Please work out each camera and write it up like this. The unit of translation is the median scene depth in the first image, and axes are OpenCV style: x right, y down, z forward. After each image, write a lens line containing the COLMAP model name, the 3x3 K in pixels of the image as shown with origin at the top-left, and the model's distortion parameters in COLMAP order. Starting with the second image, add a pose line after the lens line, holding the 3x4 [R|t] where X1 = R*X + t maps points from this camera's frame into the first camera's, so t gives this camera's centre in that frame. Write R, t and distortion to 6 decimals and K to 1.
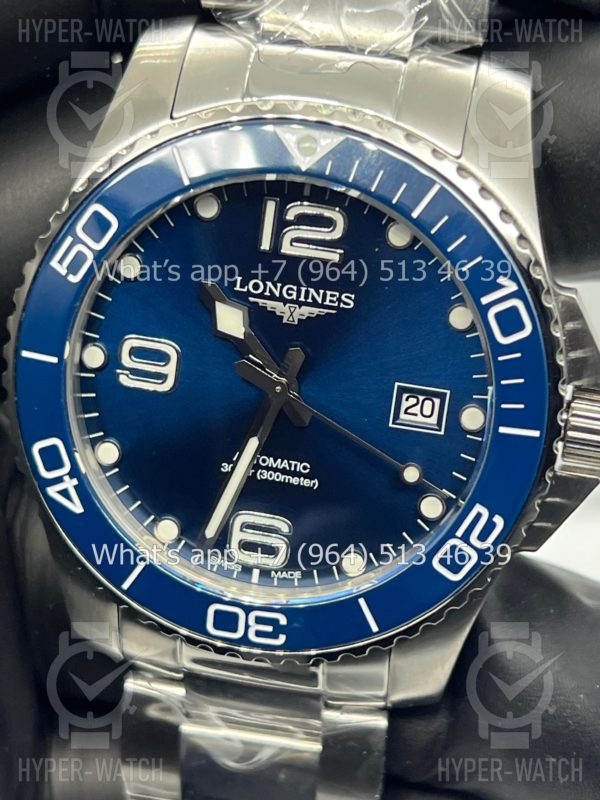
lens RADIAL K [[1744.0, 0, 291.6], [0, 1744.0, 395.1], [0, 0, 1]] dist [0.243662, 0.000000]
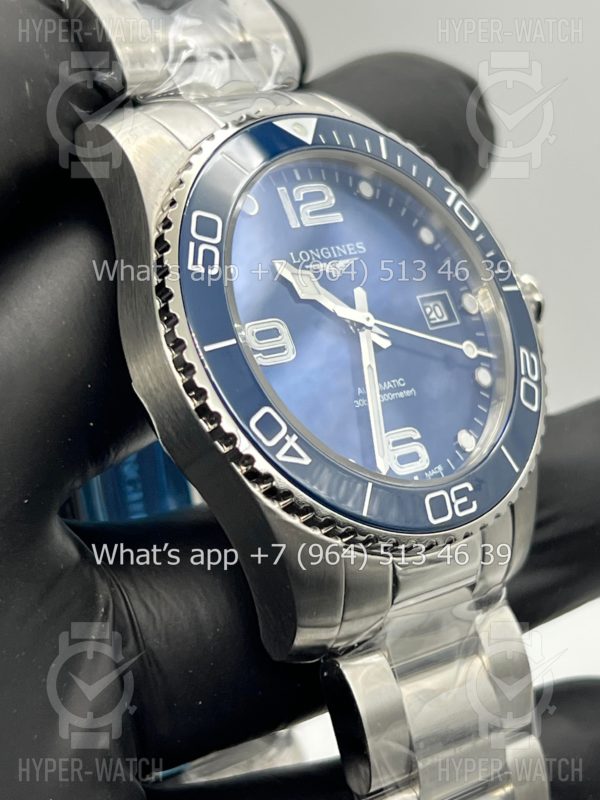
lens RADIAL K [[1744.0, 0, 236.8], [0, 1744.0, 454.0], [0, 0, 1]] dist [0.243662, 0.000000]
pose [[0.616204, -0.253359, 0.745722, -0.969197], [0.551064, 0.815169, -0.178402, 0.234179], [-0.562690, 0.520873, 0.641928, 0.330986]]
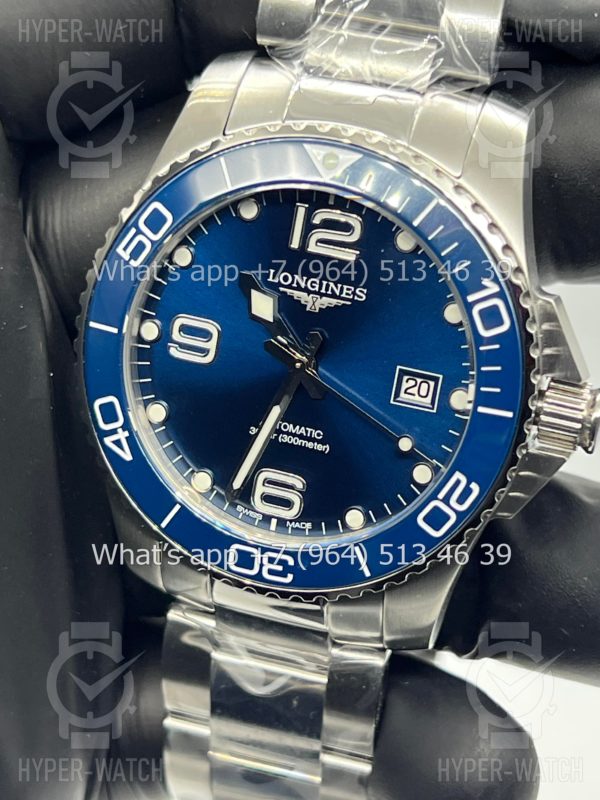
lens RADIAL K [[1744.0, 0, 304.7], [0, 1744.0, 393.0], [0, 0, 1]] dist [0.243662, 0.000000]
pose [[0.992578, 0.060875, -0.105274, 0.122005], [-0.063999, 0.997597, -0.026557, 0.046095], [0.103404, 0.033098, 0.994089, -0.176197]]
